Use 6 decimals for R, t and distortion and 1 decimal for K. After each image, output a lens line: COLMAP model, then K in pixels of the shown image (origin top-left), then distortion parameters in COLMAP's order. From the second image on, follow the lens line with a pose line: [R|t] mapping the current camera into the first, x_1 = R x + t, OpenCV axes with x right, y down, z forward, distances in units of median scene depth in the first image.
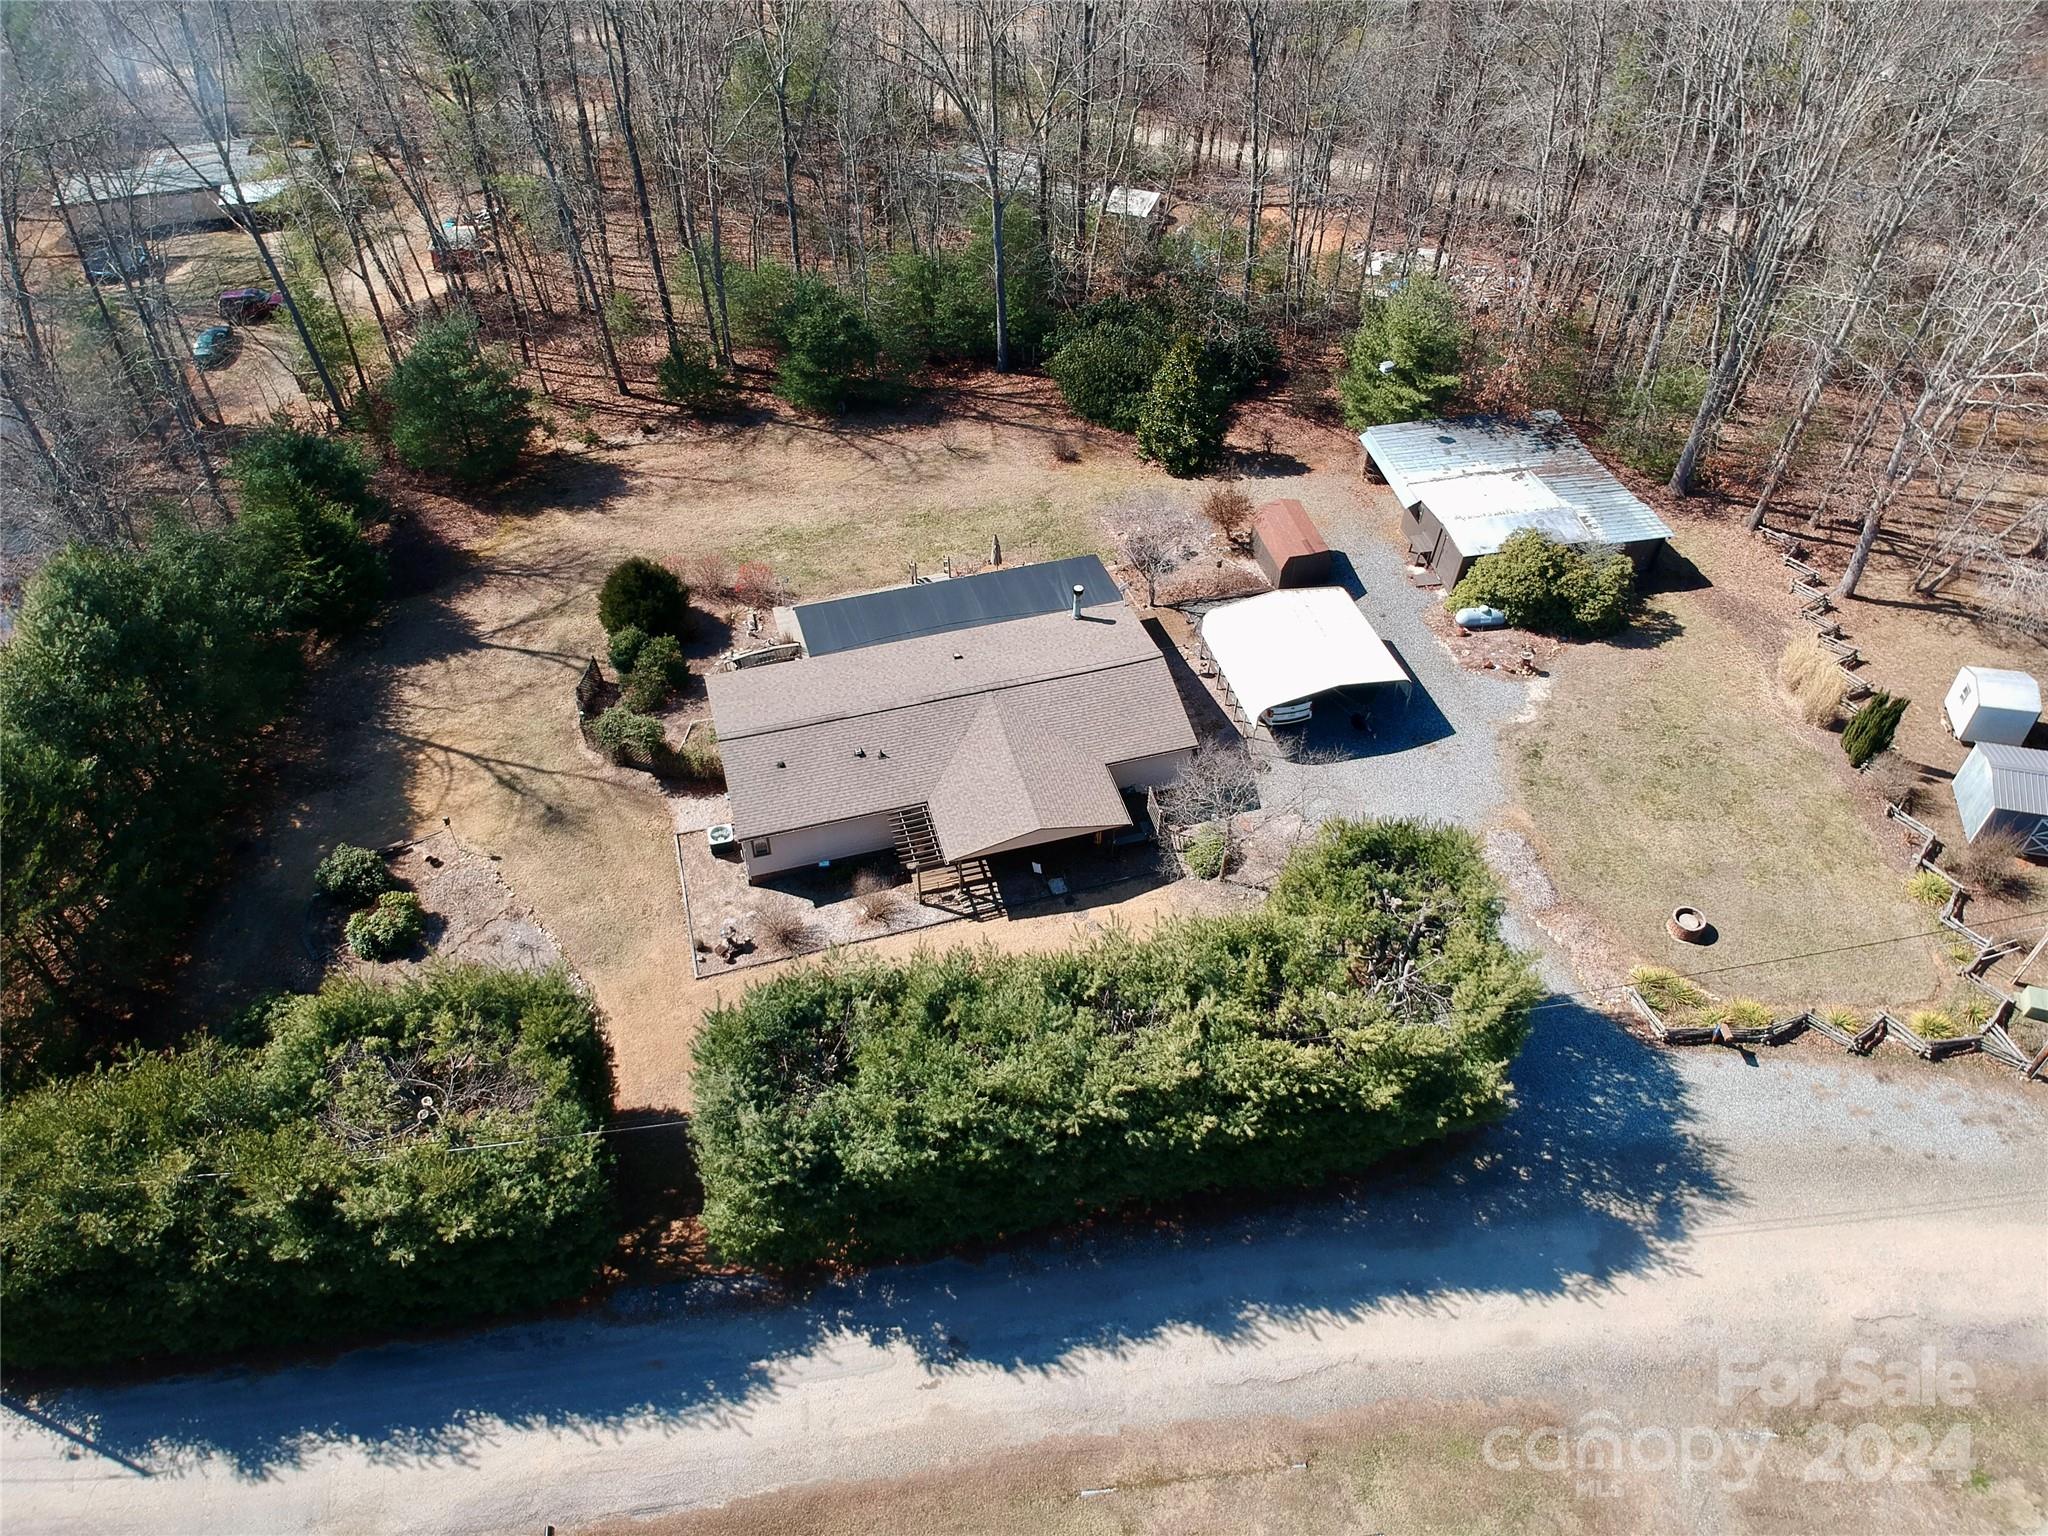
lens RADIAL K [[1510.9, 0, 1027.4], [0, 1510.9, 787.8], [0, 0, 1]] dist [0.109793, -0.197191]
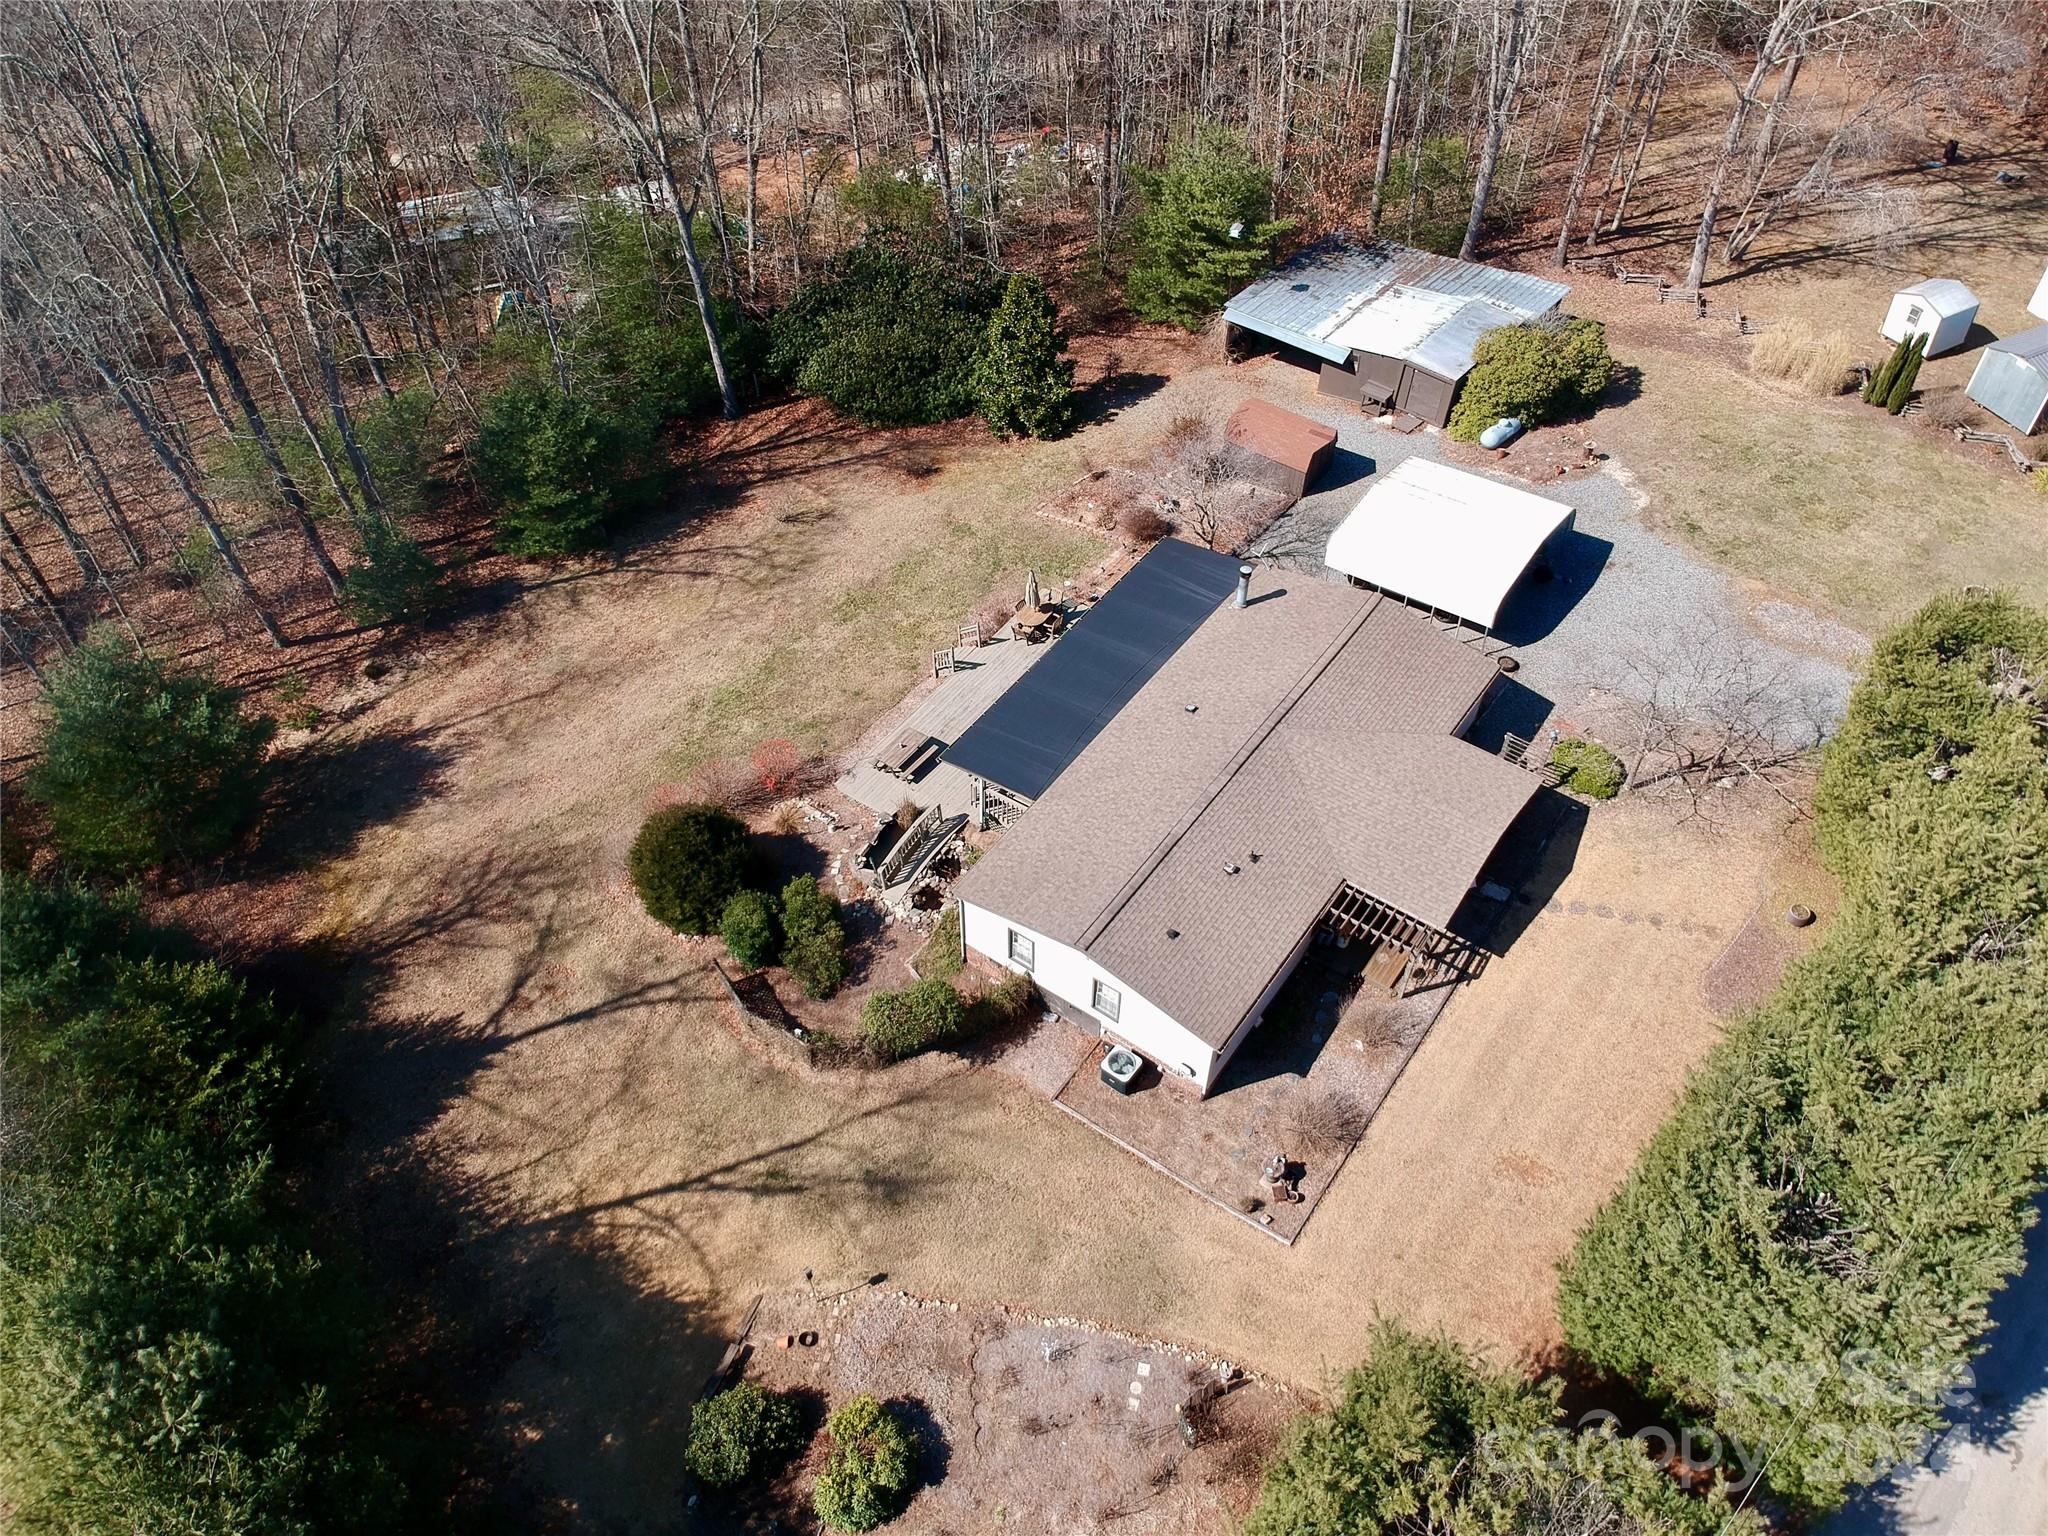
lens RADIAL K [[1510.9, 0, 1027.4], [0, 1510.9, 787.8], [0, 0, 1]] dist [0.109793, -0.197191]
pose [[0.779998, -0.466119, 0.417537, -0.393488], [0.462783, 0.878782, 0.116509, -0.156461], [-0.421231, 0.102352, 0.901160, 0.297804]]
